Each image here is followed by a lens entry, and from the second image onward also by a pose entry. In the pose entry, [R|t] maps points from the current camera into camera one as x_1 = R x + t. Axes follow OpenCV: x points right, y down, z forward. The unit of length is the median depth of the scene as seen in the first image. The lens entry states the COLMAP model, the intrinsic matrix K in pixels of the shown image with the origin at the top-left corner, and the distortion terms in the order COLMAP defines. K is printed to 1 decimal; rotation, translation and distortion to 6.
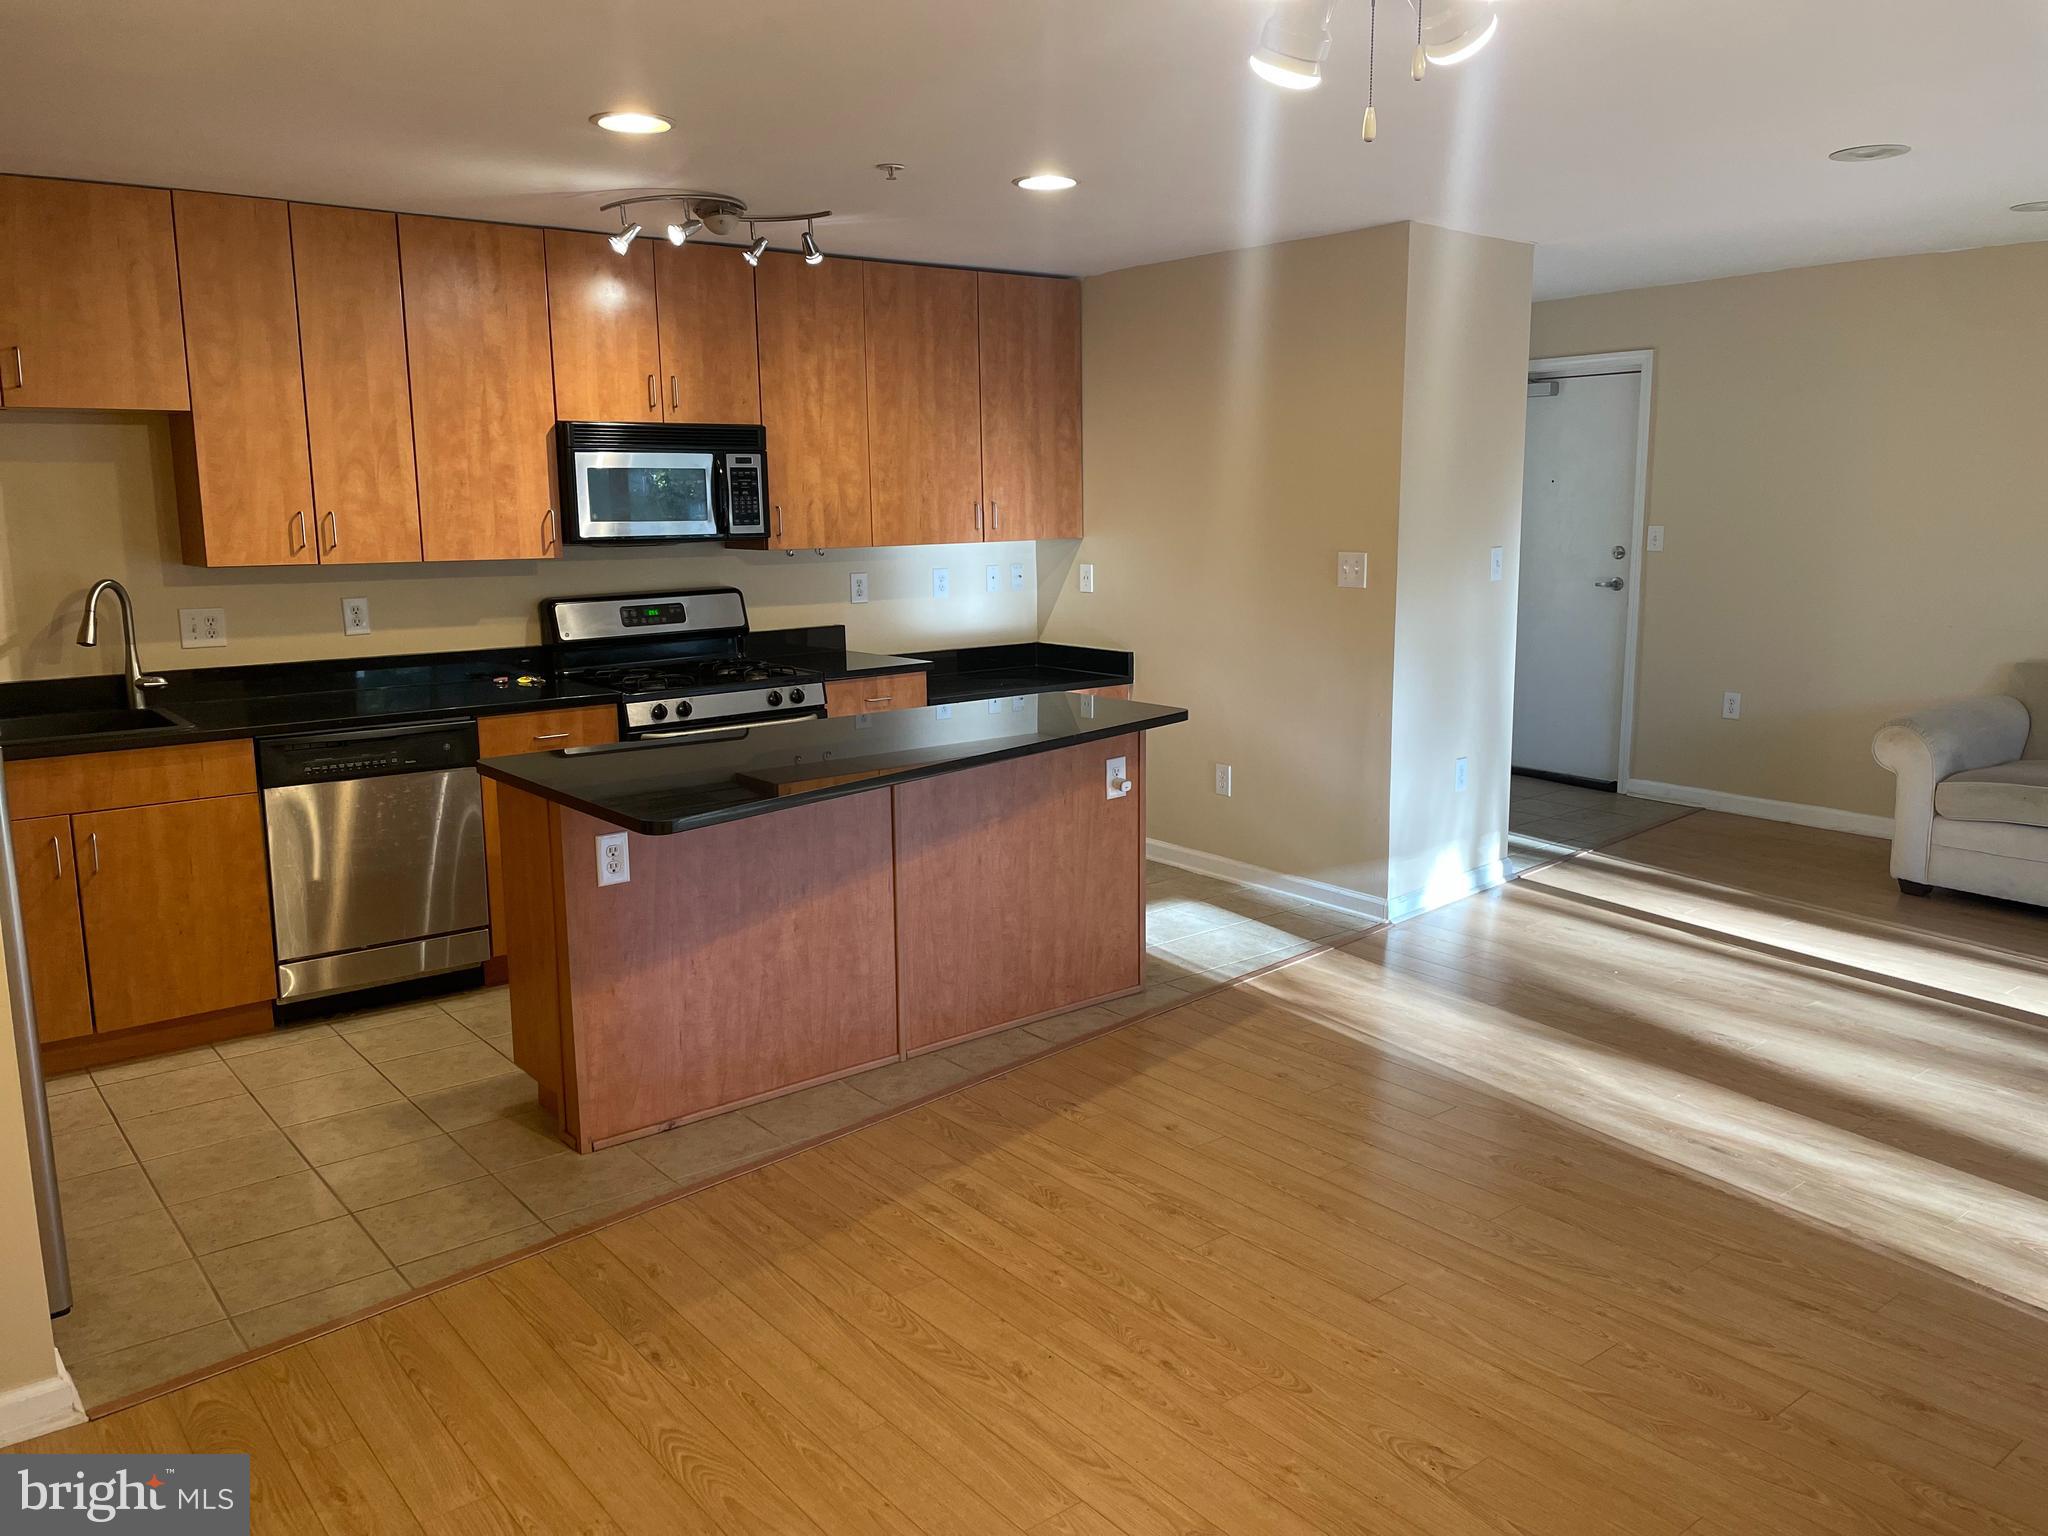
lens RADIAL K [[1532.1, 0, 1013.7], [0, 1532.1, 757.1], [0, 0, 1]] dist [0.103879, -0.148004]
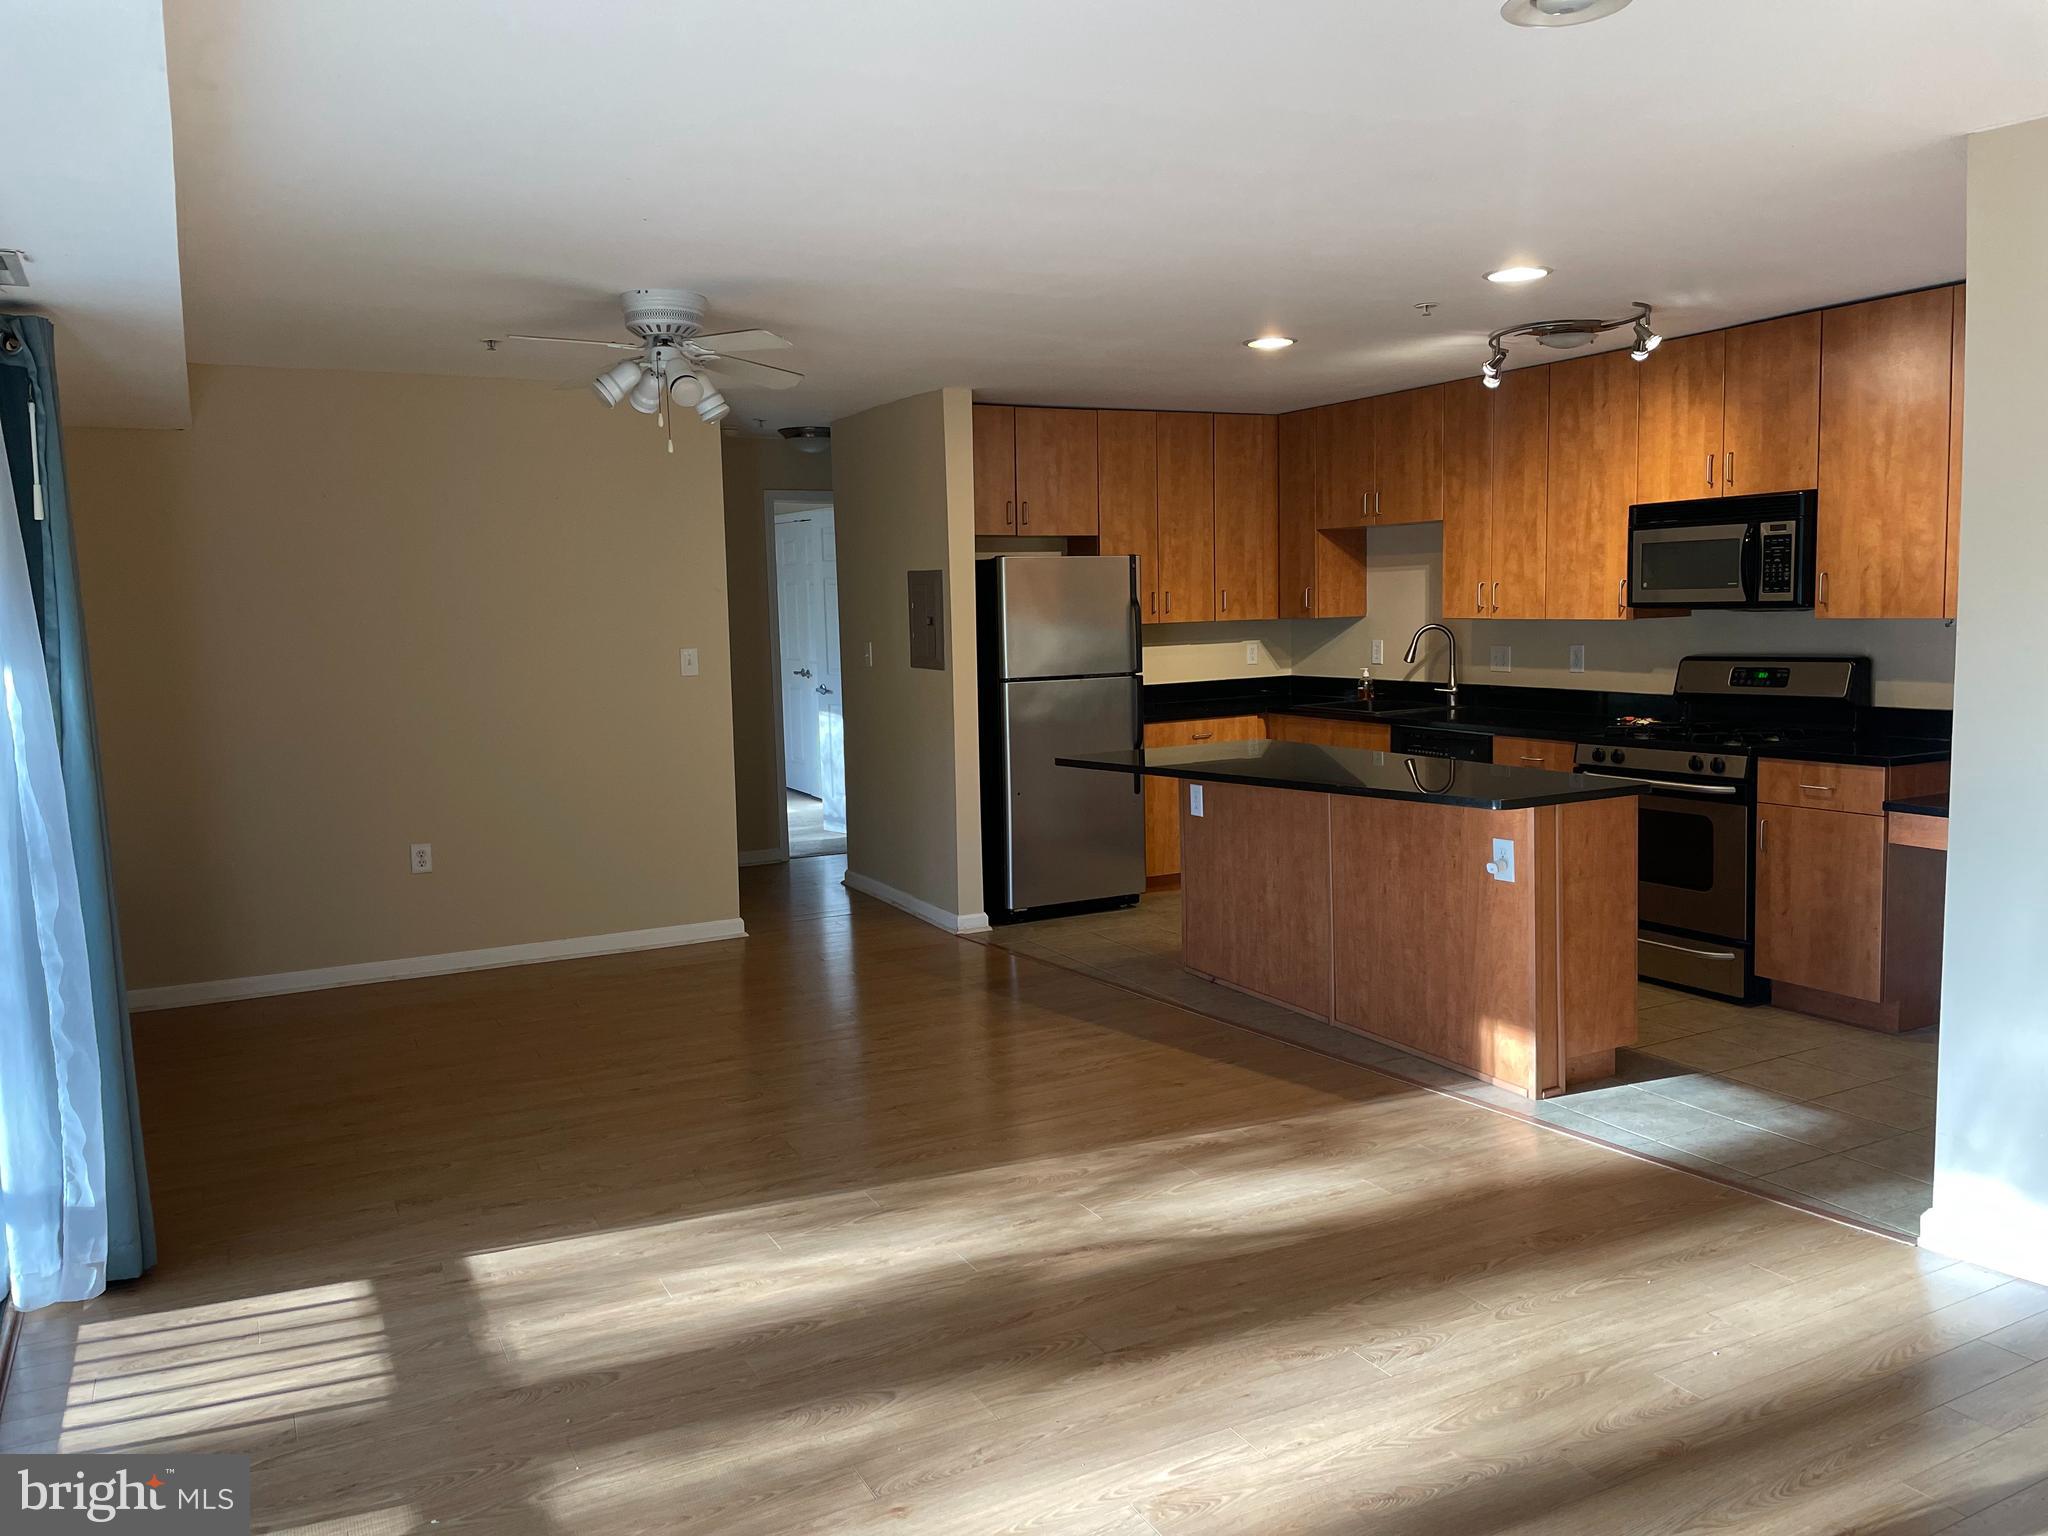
lens RADIAL K [[1532.1, 0, 1013.7], [0, 1532.1, 757.1], [0, 0, 1]] dist [0.103879, -0.148004]
pose [[-0.191871, 0.120918, -0.973943, 0.930321], [-0.136346, 0.979473, 0.148465, -0.133156], [0.971903, 0.161279, -0.171446, 0.736849]]
